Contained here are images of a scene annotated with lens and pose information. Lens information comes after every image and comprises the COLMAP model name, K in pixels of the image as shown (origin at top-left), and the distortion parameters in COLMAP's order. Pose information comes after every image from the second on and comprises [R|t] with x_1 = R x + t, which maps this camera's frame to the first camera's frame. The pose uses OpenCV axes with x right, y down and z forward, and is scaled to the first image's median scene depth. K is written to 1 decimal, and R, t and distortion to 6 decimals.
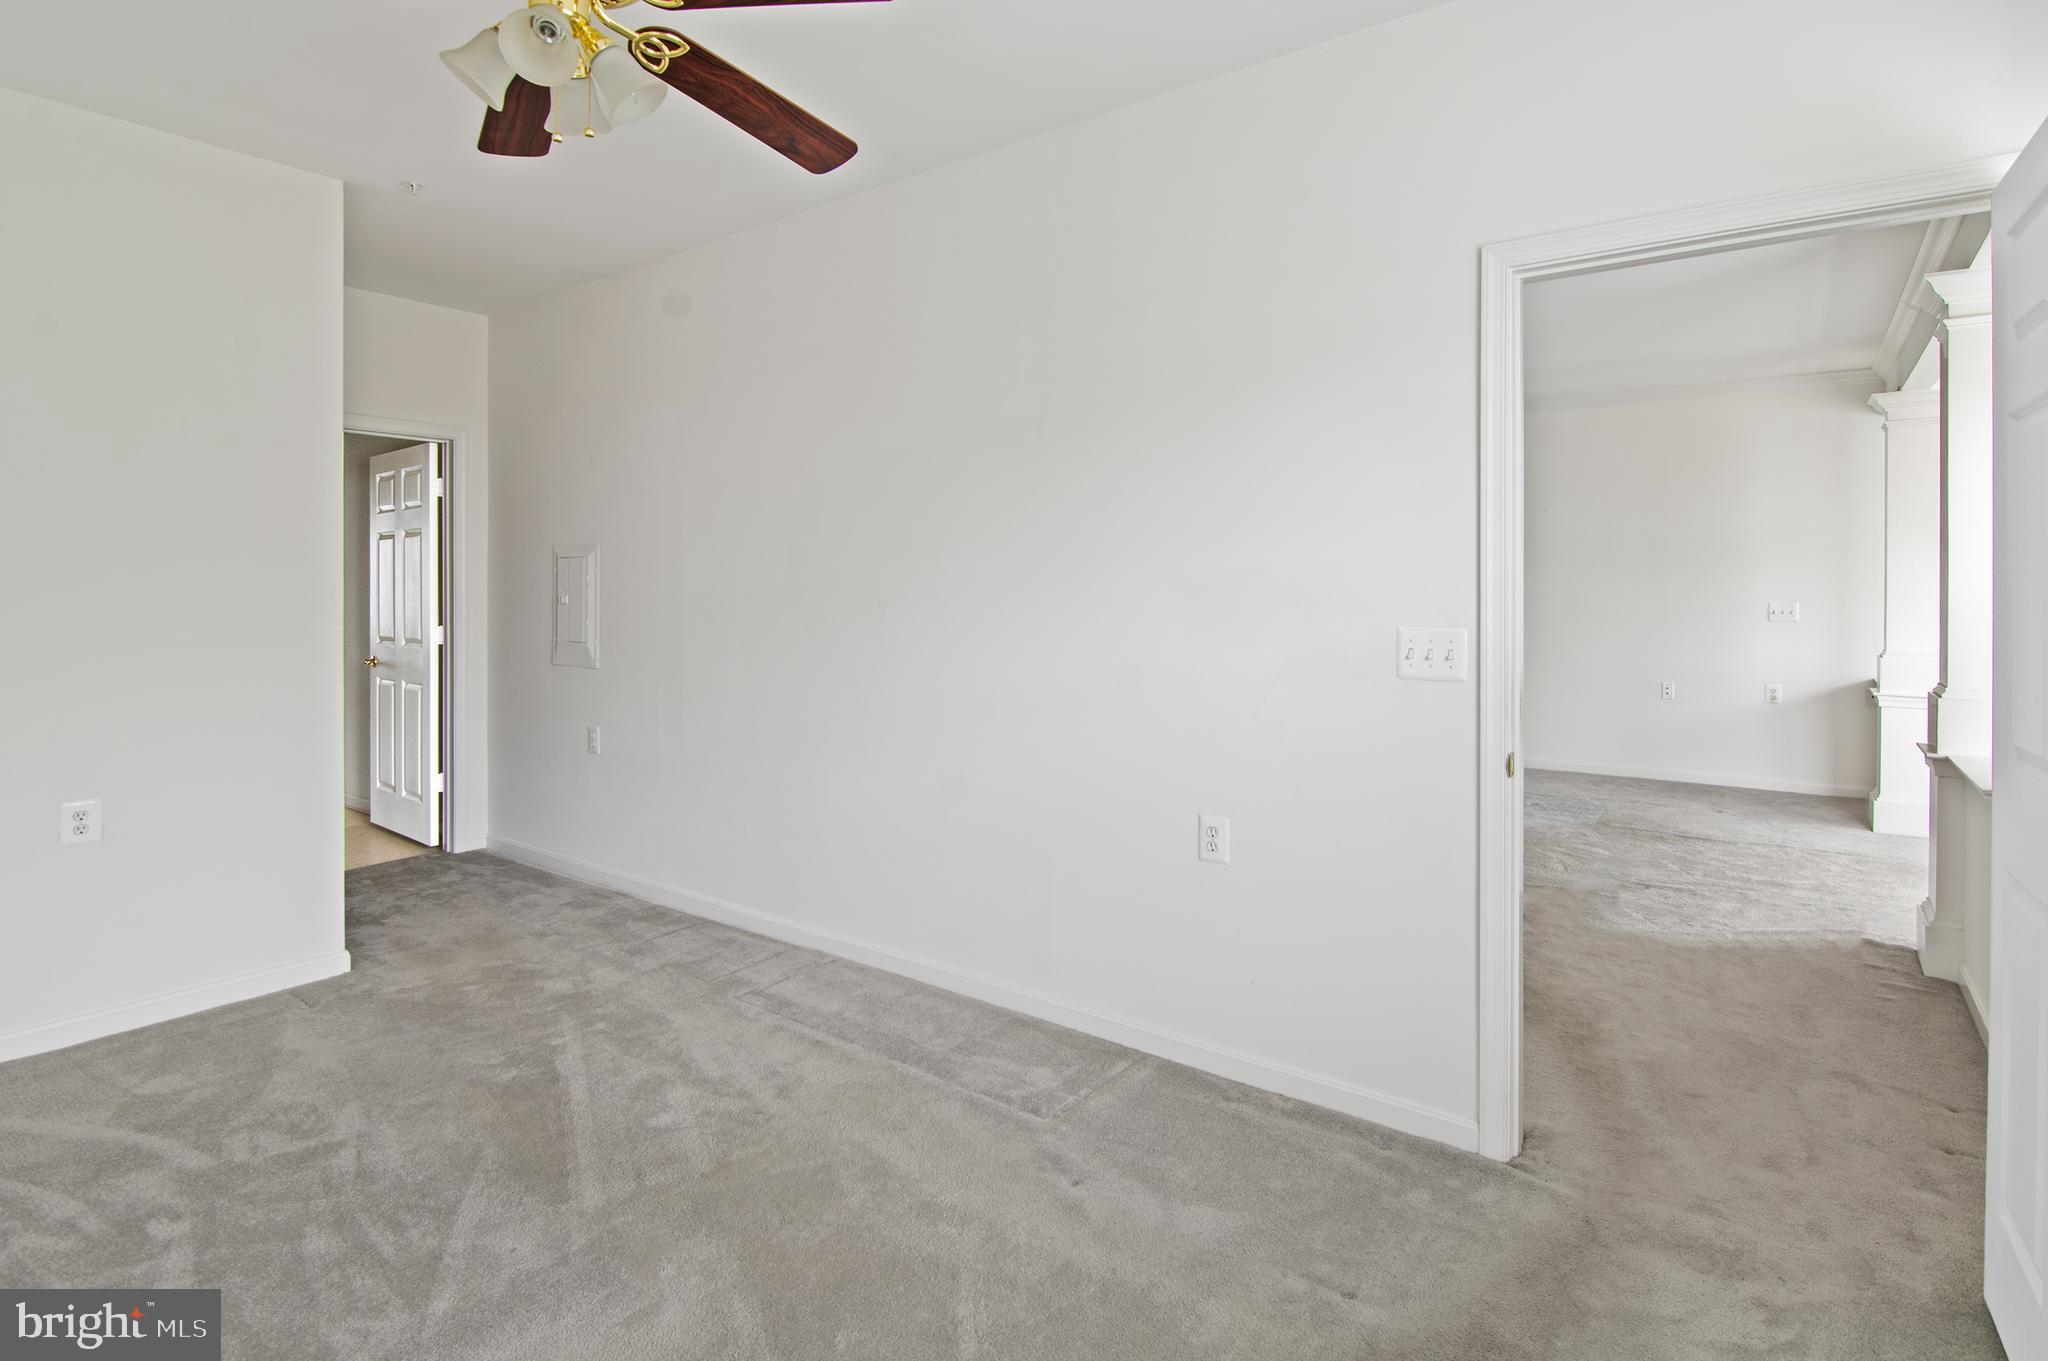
lens RADIAL K [[1030.5, 0, 1026.4], [0, 1030.5, 597.3], [0, 0, 1]] dist [-0.008858, -0.002776]
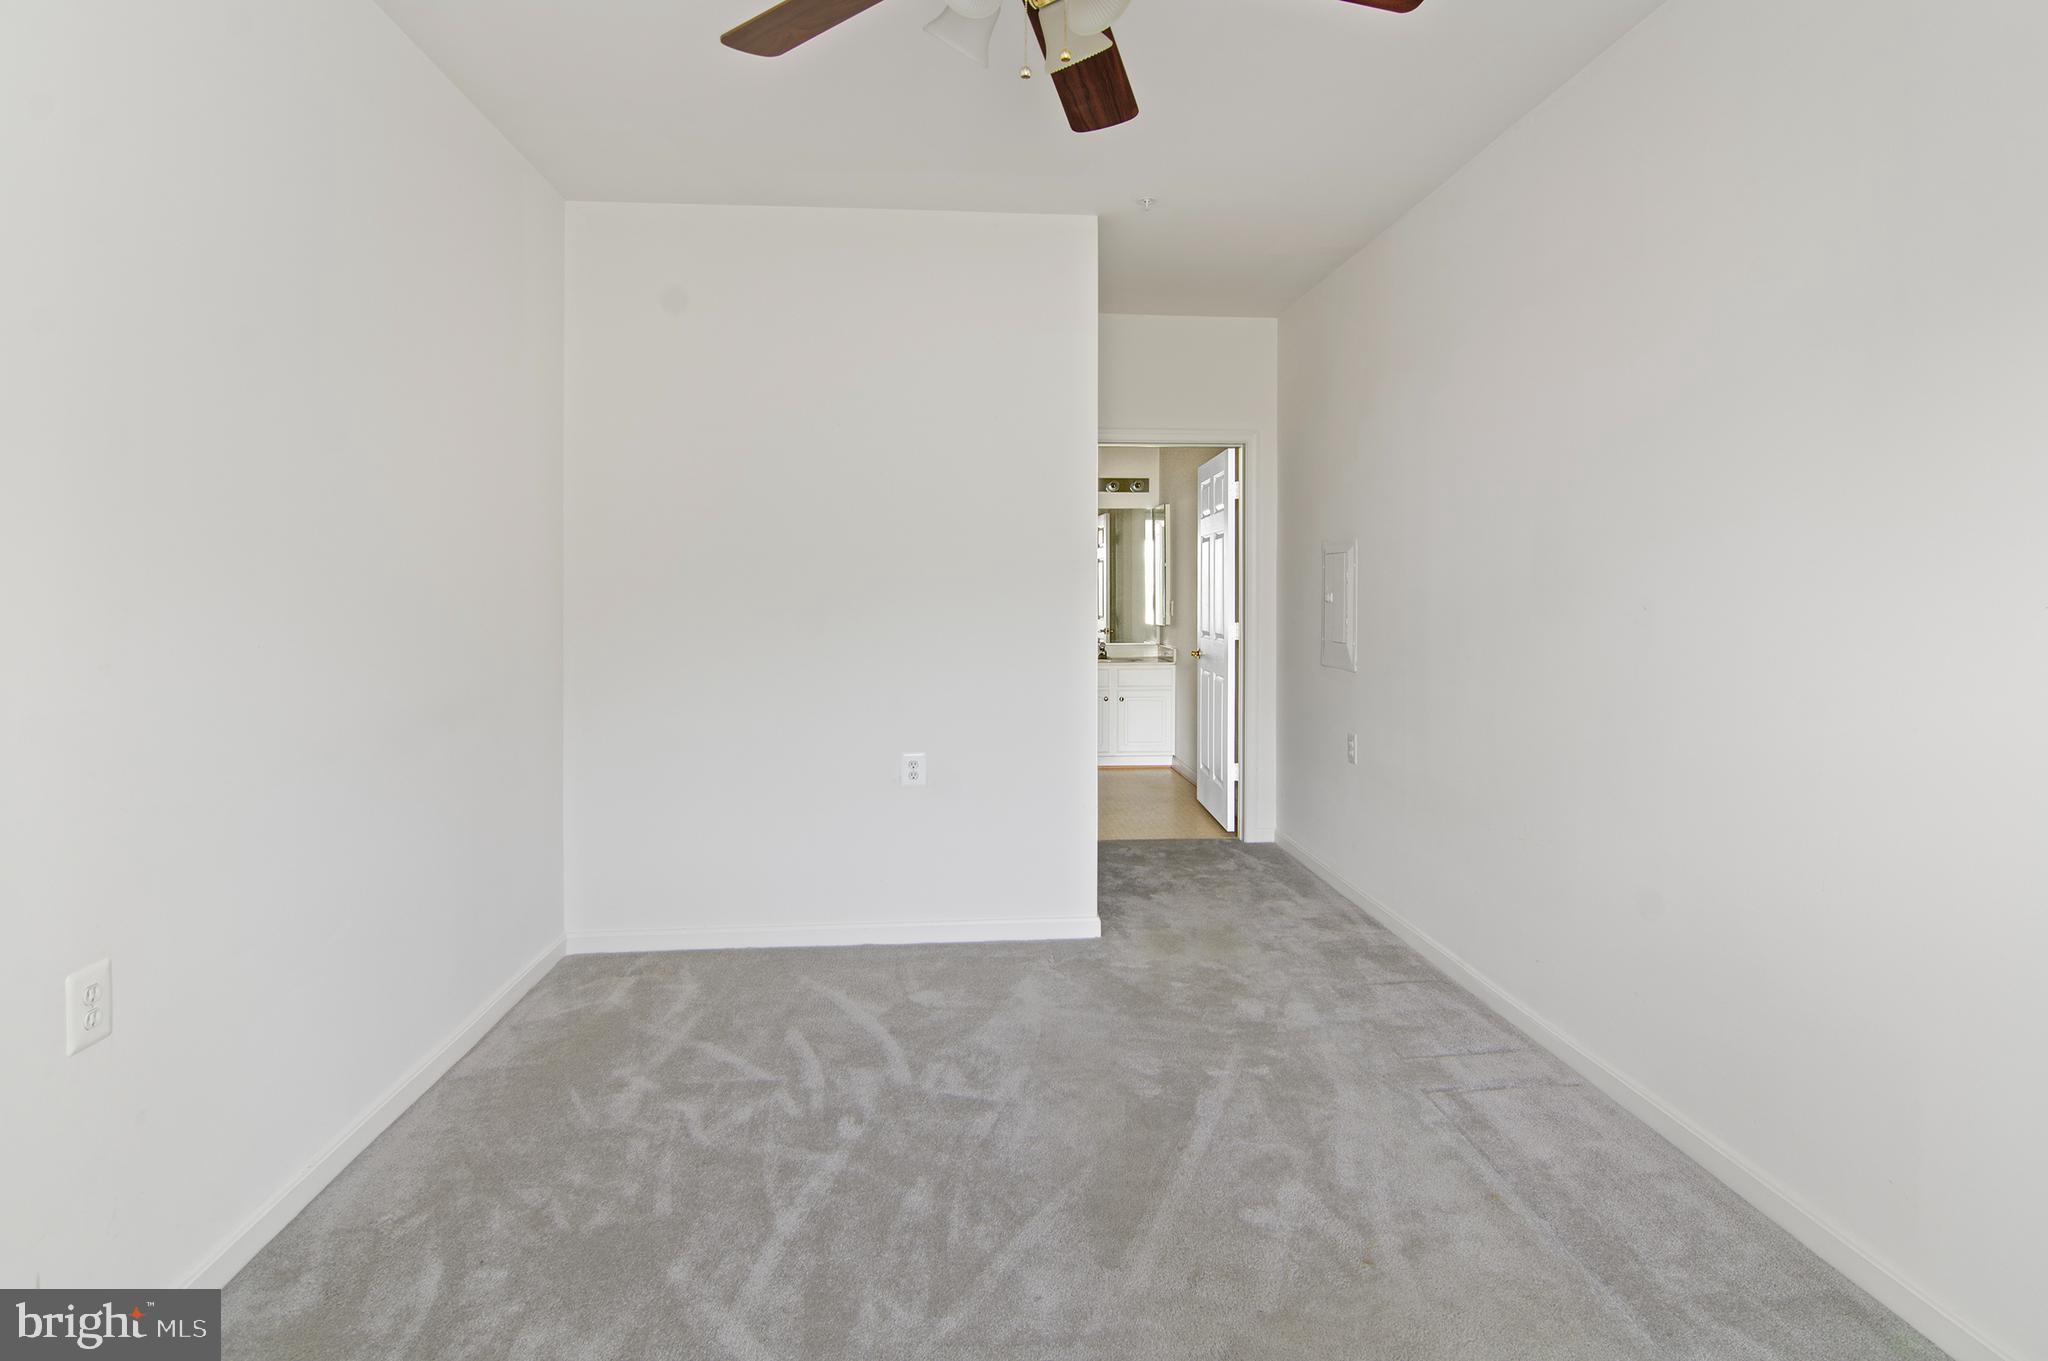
lens RADIAL K [[1030.5, 0, 1004.0], [0, 1030.5, 585.1], [0, 0, 1]] dist [-0.008858, -0.002776]
pose [[0.660187, -0.003919, -0.751091, 0.115431], [-0.004675, 0.999946, -0.009327, 0.001520], [0.751087, 0.009669, 0.660133, 0.234896]]
